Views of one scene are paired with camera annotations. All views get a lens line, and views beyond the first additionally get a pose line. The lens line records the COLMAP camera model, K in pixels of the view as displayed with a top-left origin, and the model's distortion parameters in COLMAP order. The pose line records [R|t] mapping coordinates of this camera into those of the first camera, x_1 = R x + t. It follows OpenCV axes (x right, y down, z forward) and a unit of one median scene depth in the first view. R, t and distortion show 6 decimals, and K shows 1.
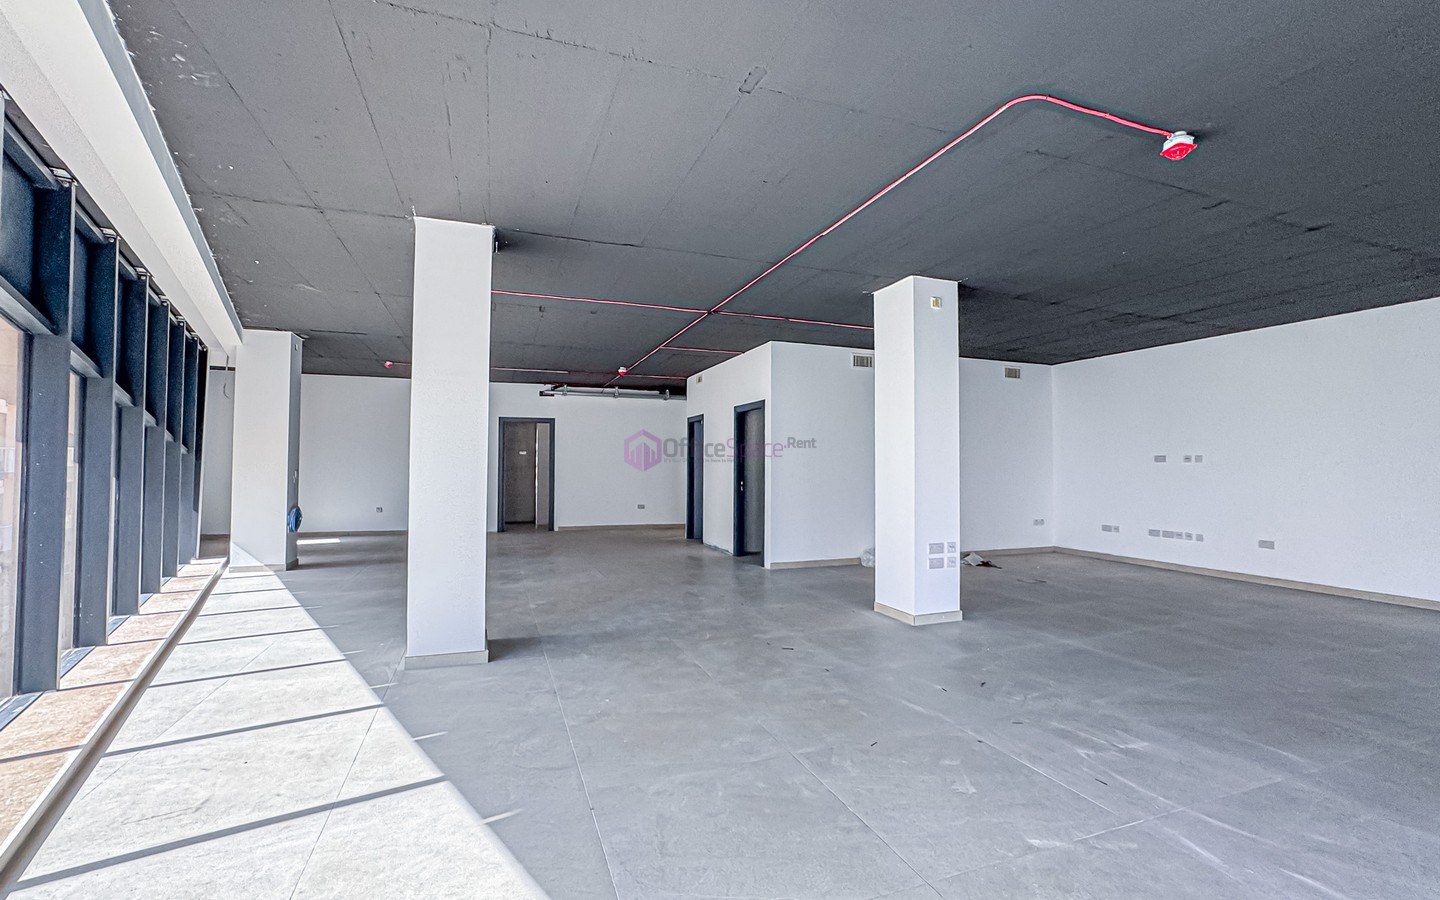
lens RADIAL K [[627.7, 0, 717.3], [0, 627.7, 441.5], [0, 0, 1]] dist [-0.013350, 0.000189]
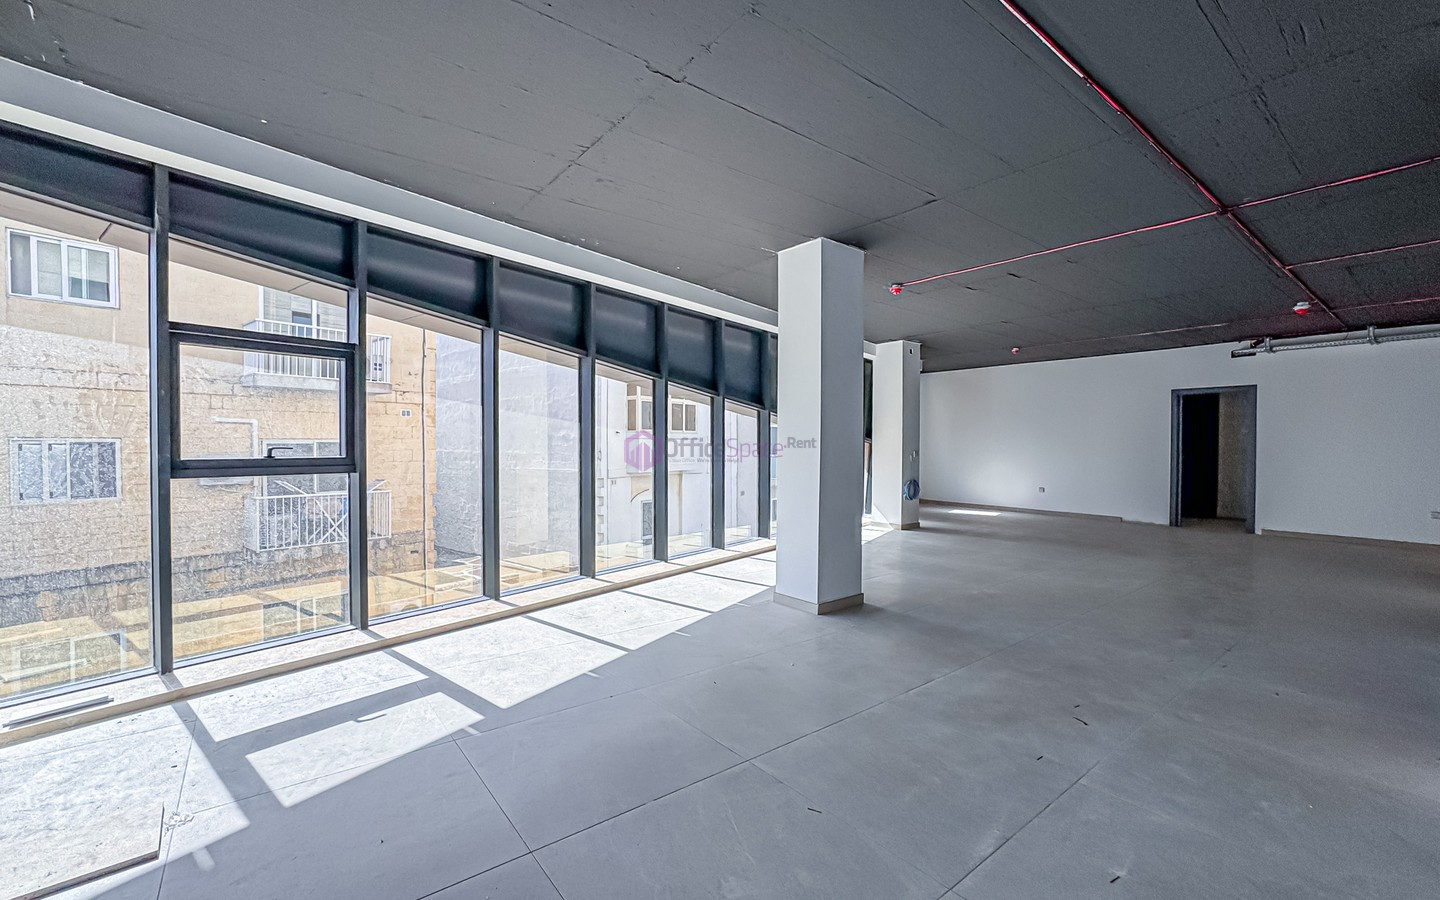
lens RADIAL K [[595.4, 0, 716.4], [0, 595.4, 456.3], [0, 0, 1]] dist [-0.015846, 0.006659]
pose [[0.305185, 0.014078, -0.952189, 0.353414], [0.037033, 0.998959, 0.026639, 0.009916], [0.951573, -0.043392, 0.304346, 0.268818]]
